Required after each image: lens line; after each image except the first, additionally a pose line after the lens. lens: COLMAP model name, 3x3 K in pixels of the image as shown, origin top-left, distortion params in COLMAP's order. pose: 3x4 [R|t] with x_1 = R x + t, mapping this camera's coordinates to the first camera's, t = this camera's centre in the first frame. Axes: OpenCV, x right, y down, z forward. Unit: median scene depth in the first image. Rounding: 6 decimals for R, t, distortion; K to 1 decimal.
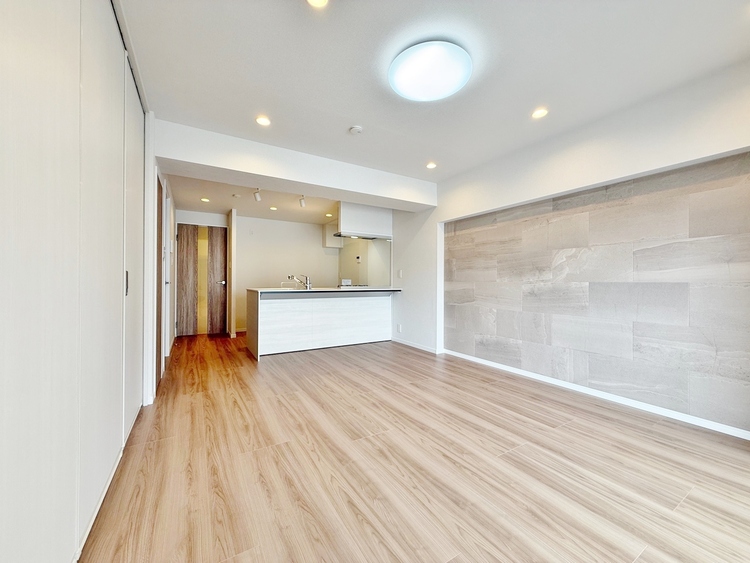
lens RADIAL K [[298.0, 0, 372.5], [0, 298.0, 280.8], [0, 0, 1]] dist [-0.000931, 0.000701]
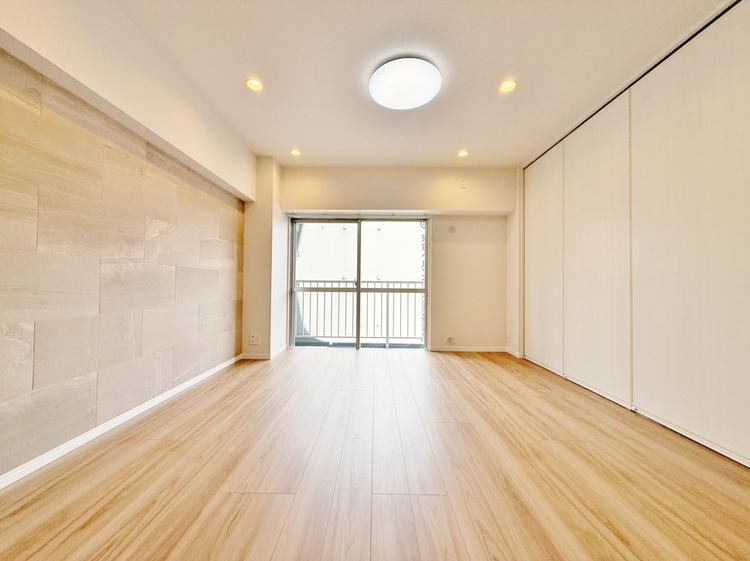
lens RADIAL K [[298.0, 0, 372.5], [0, 298.0, 279.8], [0, 0, 1]] dist [-0.000931, 0.000701]
pose [[-0.852659, -0.004164, 0.522451, -0.199469], [-0.016542, 0.999682, -0.019029, 0.048033], [-0.522206, -0.024868, -0.852457, 1.331969]]
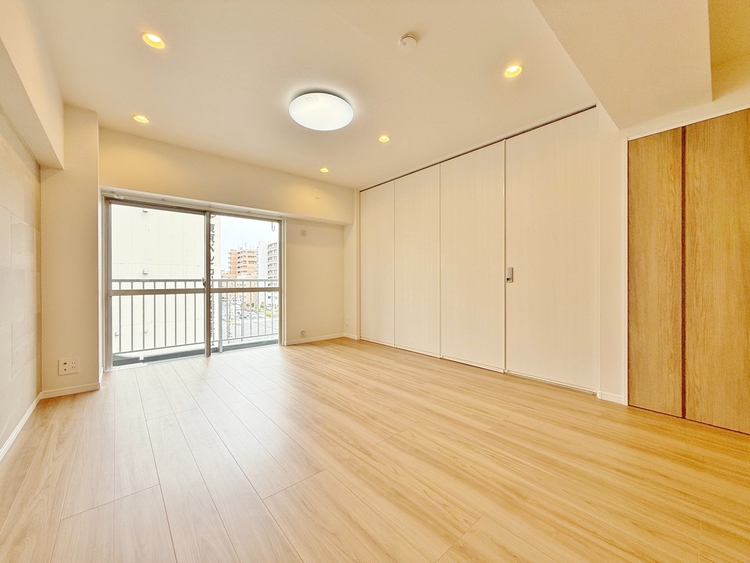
lens RADIAL K [[298.0, 0, 372.5], [0, 298.0, 280.8], [0, 0, 1]] dist [-0.000931, 0.000701]
pose [[-0.985074, -0.003320, -0.172098, 0.128081], [-0.002903, 0.999992, -0.002677, 0.029881], [0.172106, -0.002137, -0.985076, 1.531370]]
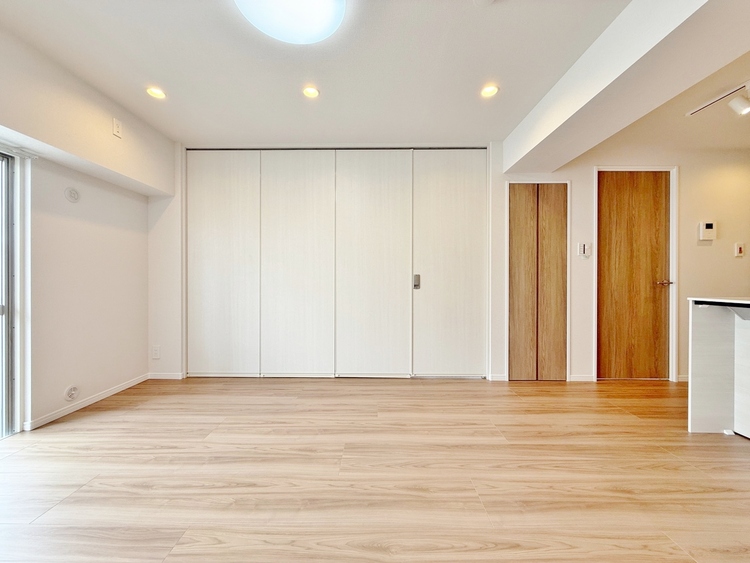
lens RADIAL K [[298.0, 0, 372.5], [0, 298.0, 280.8], [0, 0, 1]] dist [-0.000931, 0.000701]
pose [[-0.524833, -0.003430, -0.851198, 0.468471], [-0.001340, 0.999994, -0.003203, 0.006032], [0.851204, -0.000540, -0.524835, 1.030354]]
